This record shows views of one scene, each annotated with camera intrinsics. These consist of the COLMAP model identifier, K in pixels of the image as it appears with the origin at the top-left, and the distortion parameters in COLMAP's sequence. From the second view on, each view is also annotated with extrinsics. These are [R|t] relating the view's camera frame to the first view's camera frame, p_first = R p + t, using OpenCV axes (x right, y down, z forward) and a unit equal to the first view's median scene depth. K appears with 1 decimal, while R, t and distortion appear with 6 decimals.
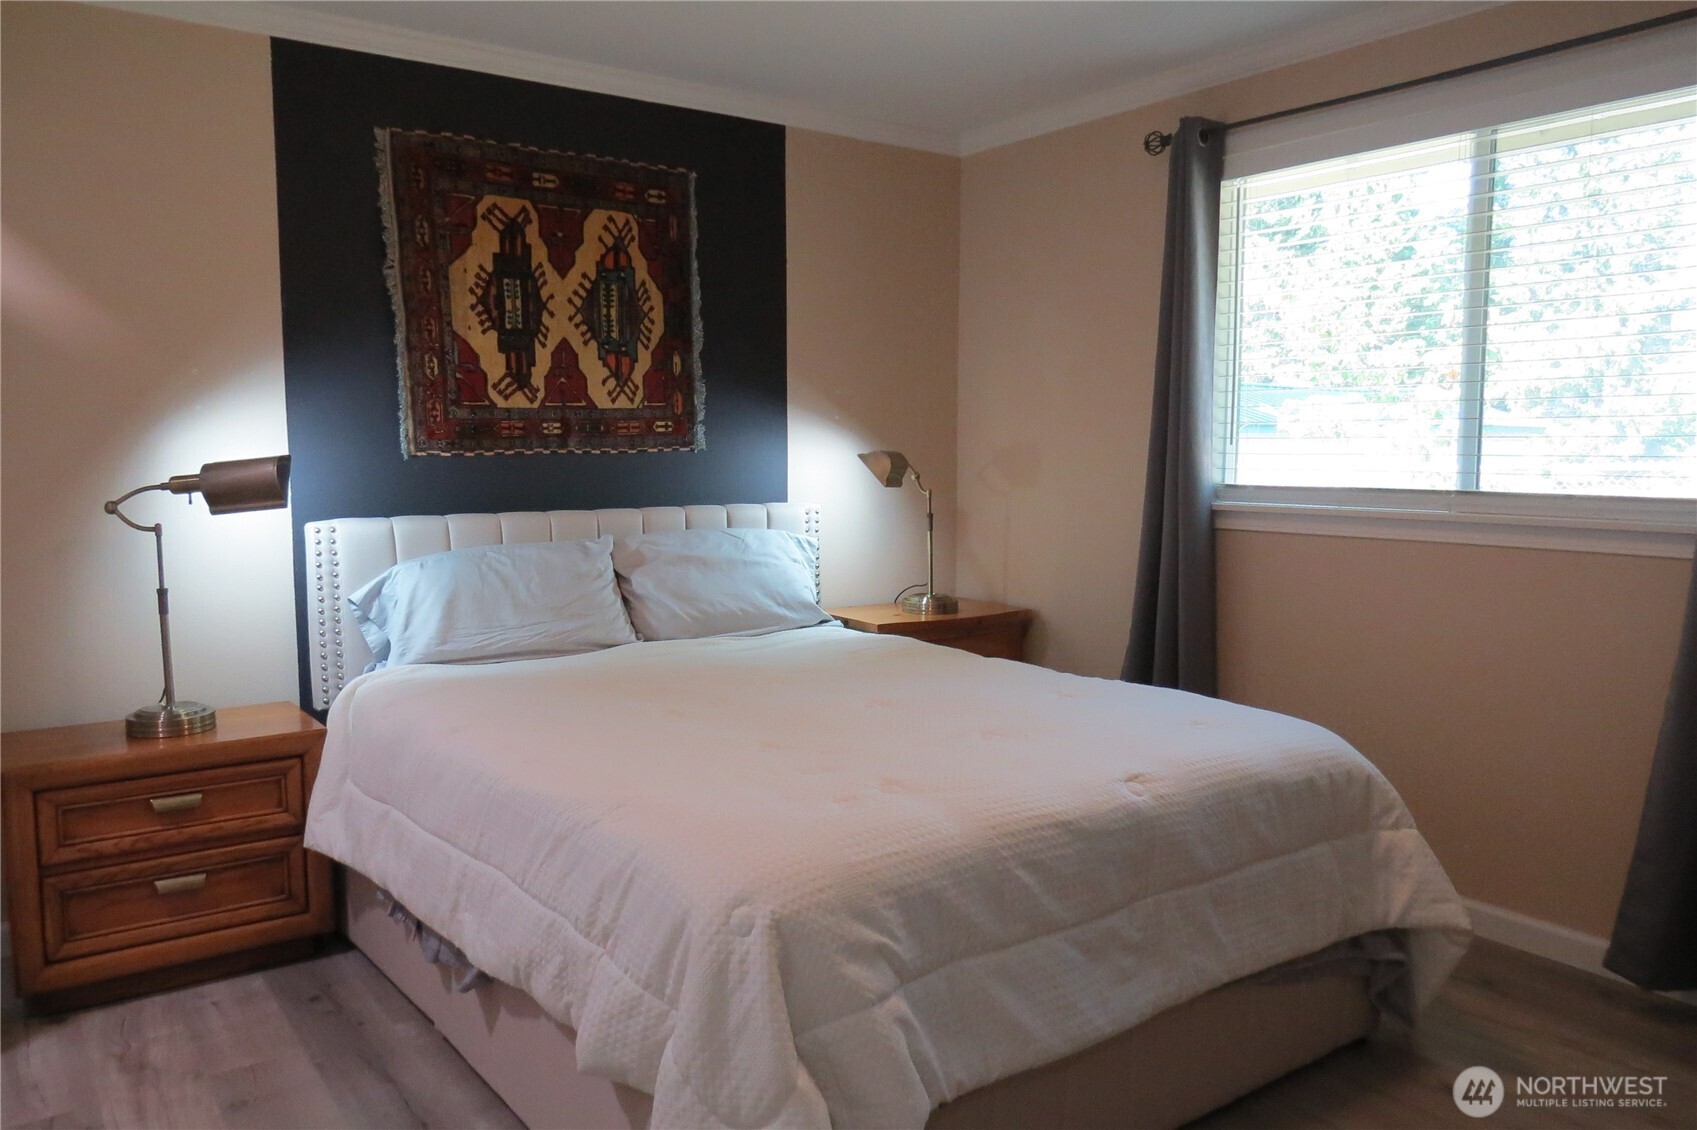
lens RADIAL K [[1272.2, 0, 858.2], [0, 1272.2, 560.9], [0, 0, 1]] dist [-0.013451, -0.000263]
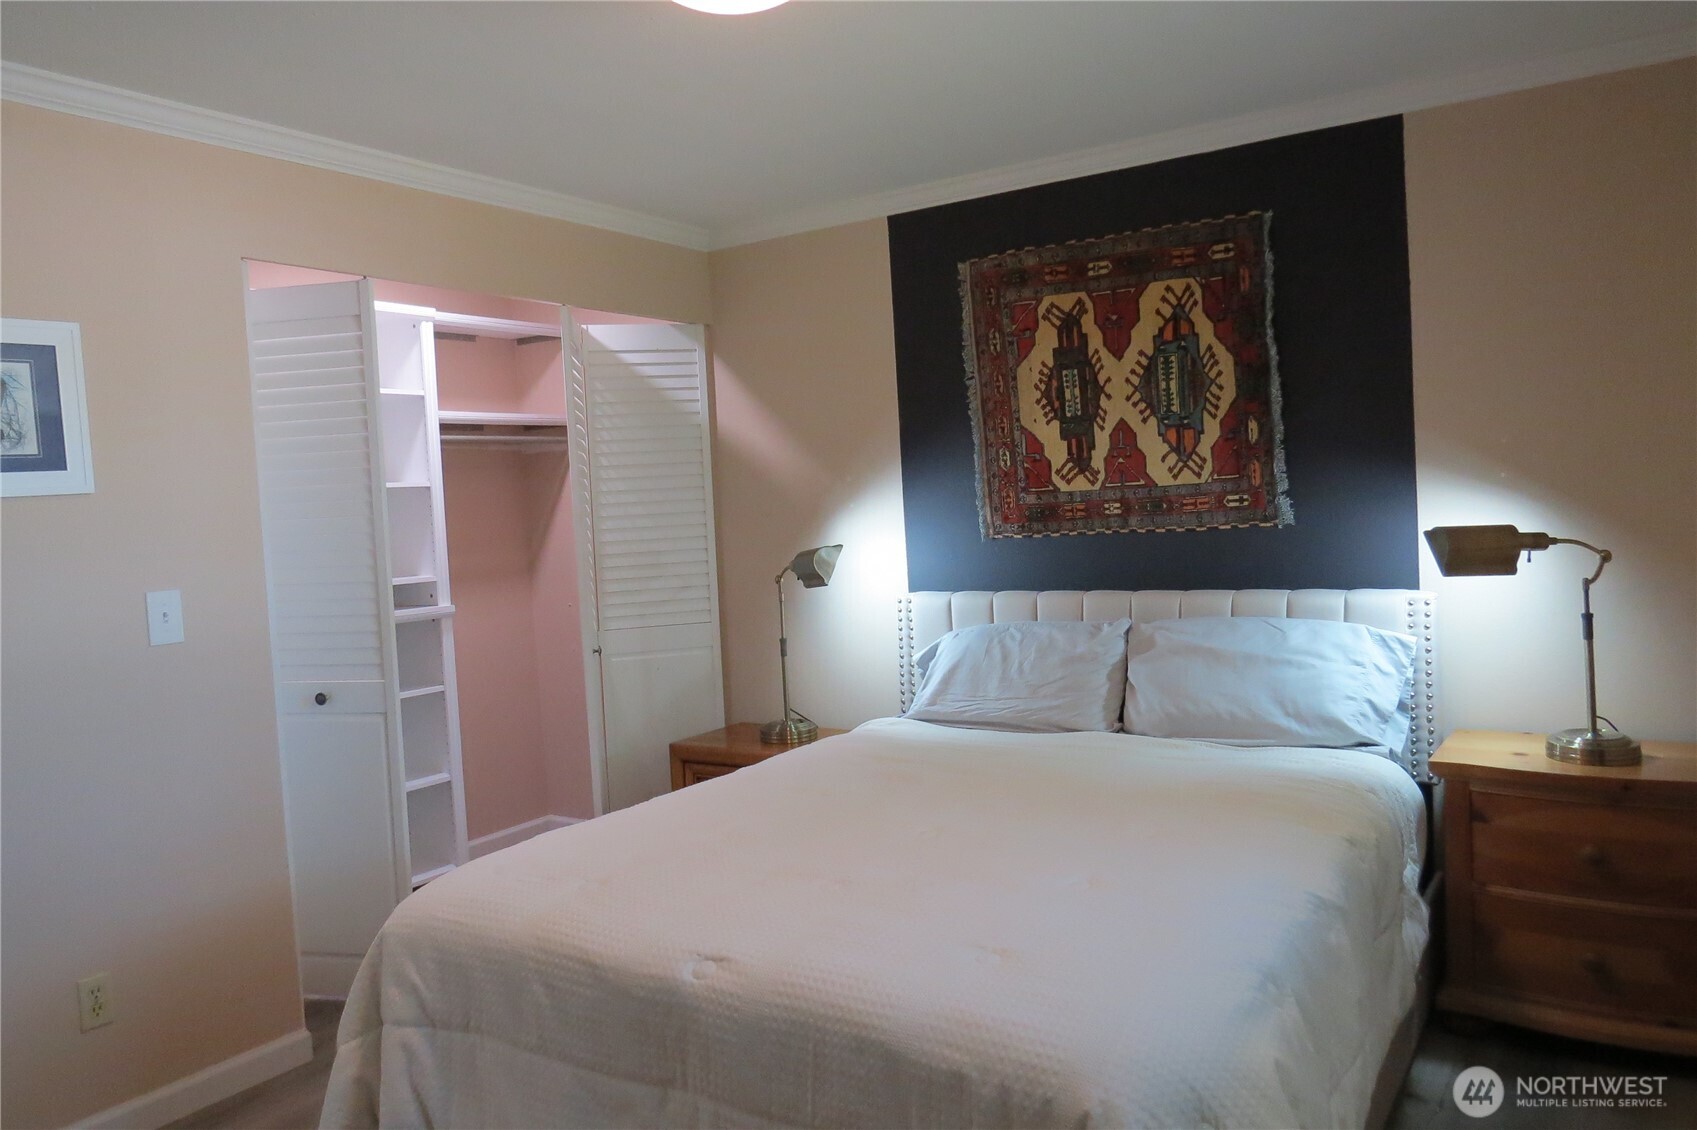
lens RADIAL K [[1227.1, 0, 793.4], [0, 1227.1, 561.5], [0, 0, 1]] dist [-0.009245, -0.000700]
pose [[0.332950, 0.029479, -0.942484, 0.599599], [-0.031638, 0.999298, 0.020079, -0.073921], [0.942414, 0.023133, 0.333648, 0.435583]]
